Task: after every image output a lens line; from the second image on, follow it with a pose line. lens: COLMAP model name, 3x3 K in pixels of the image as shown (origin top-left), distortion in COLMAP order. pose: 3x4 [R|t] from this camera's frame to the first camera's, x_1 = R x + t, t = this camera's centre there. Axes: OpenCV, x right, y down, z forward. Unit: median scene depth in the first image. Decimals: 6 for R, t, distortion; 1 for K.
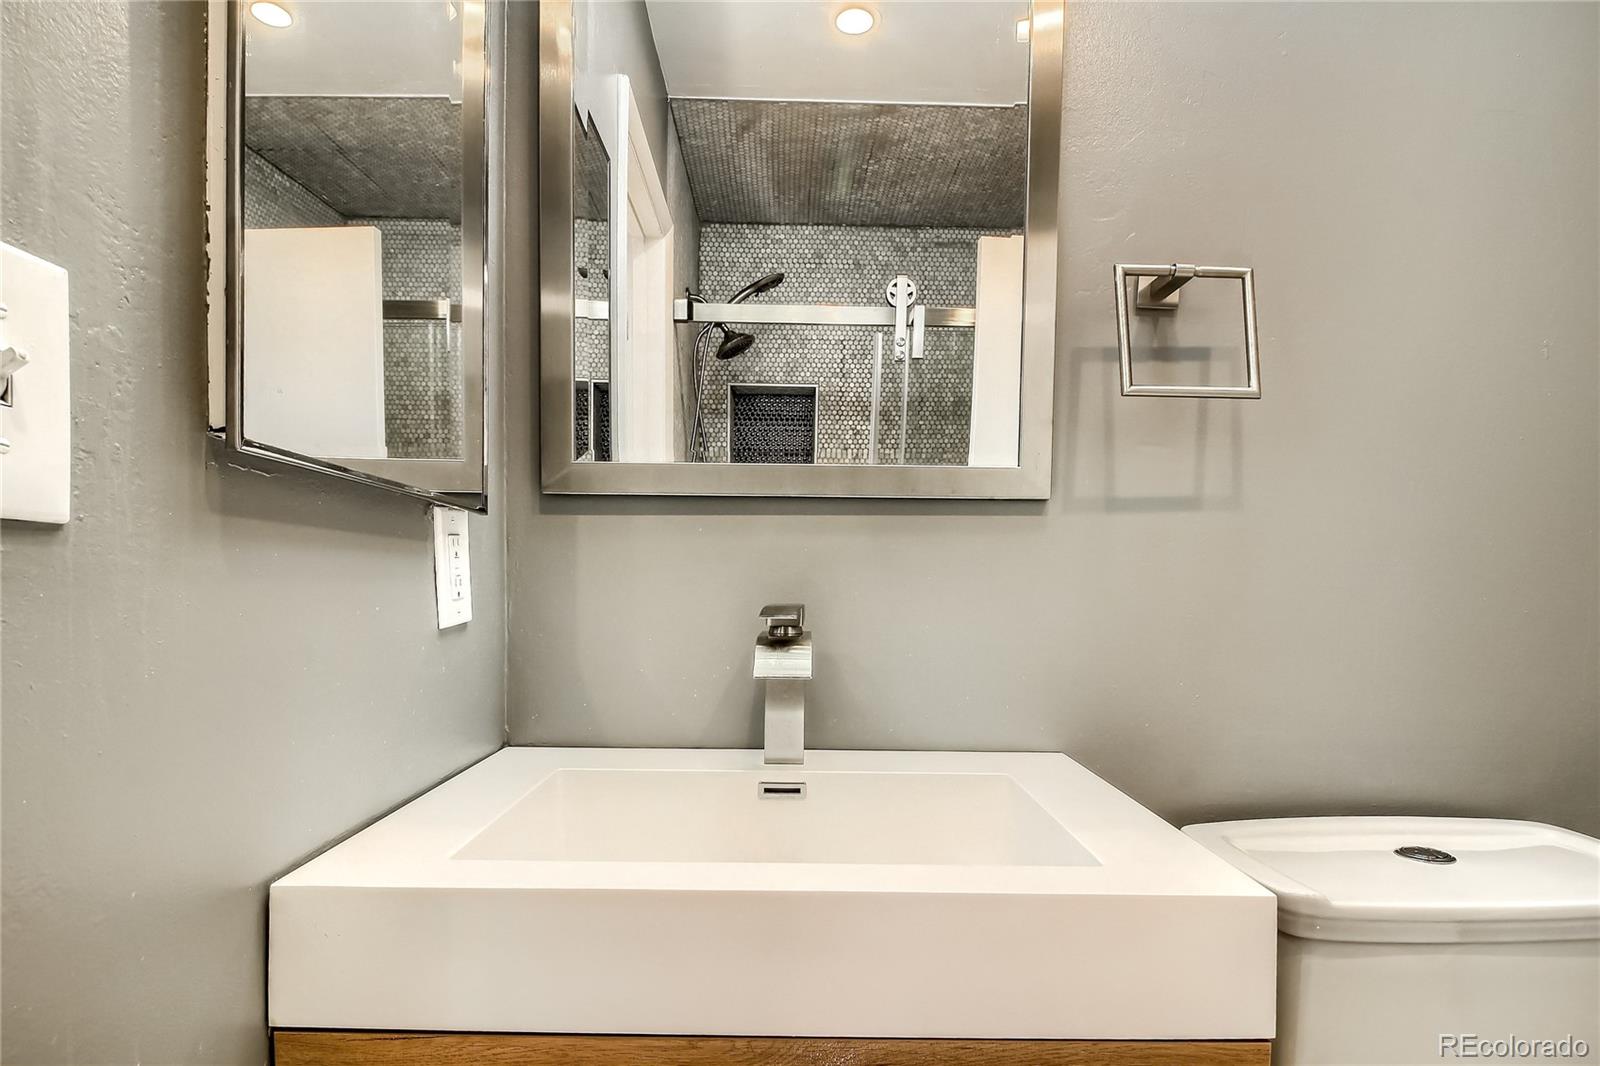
lens RADIAL K [[882.3, 0, 795.5], [0, 882.3, 602.8], [0, 0, 1]] dist [0.002962, 0.000390]
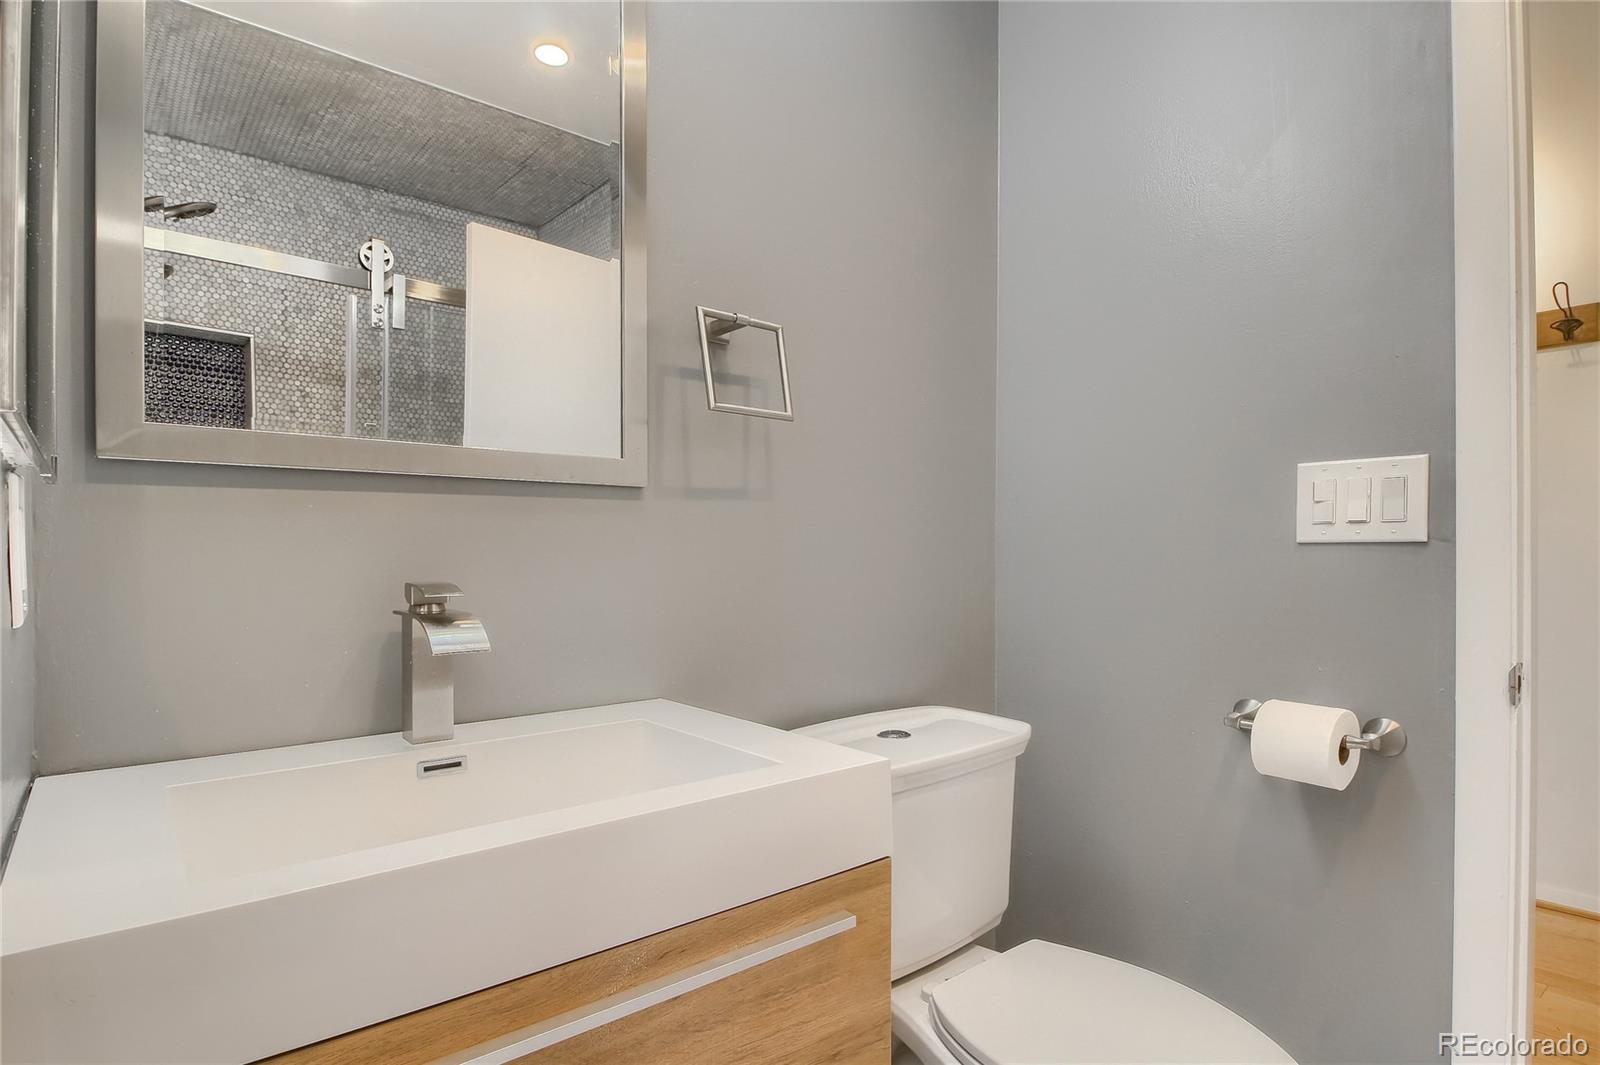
lens RADIAL K [[863.9, 0, 844.9], [0, 863.9, 526.0], [0, 0, 1]] dist [0.001325, -0.013104]
pose [[0.748576, 0.009297, 0.662984, -0.101150], [0.029392, 0.998453, -0.047188, -0.000560], [-0.662398, 0.054810, 0.747145, -0.017409]]
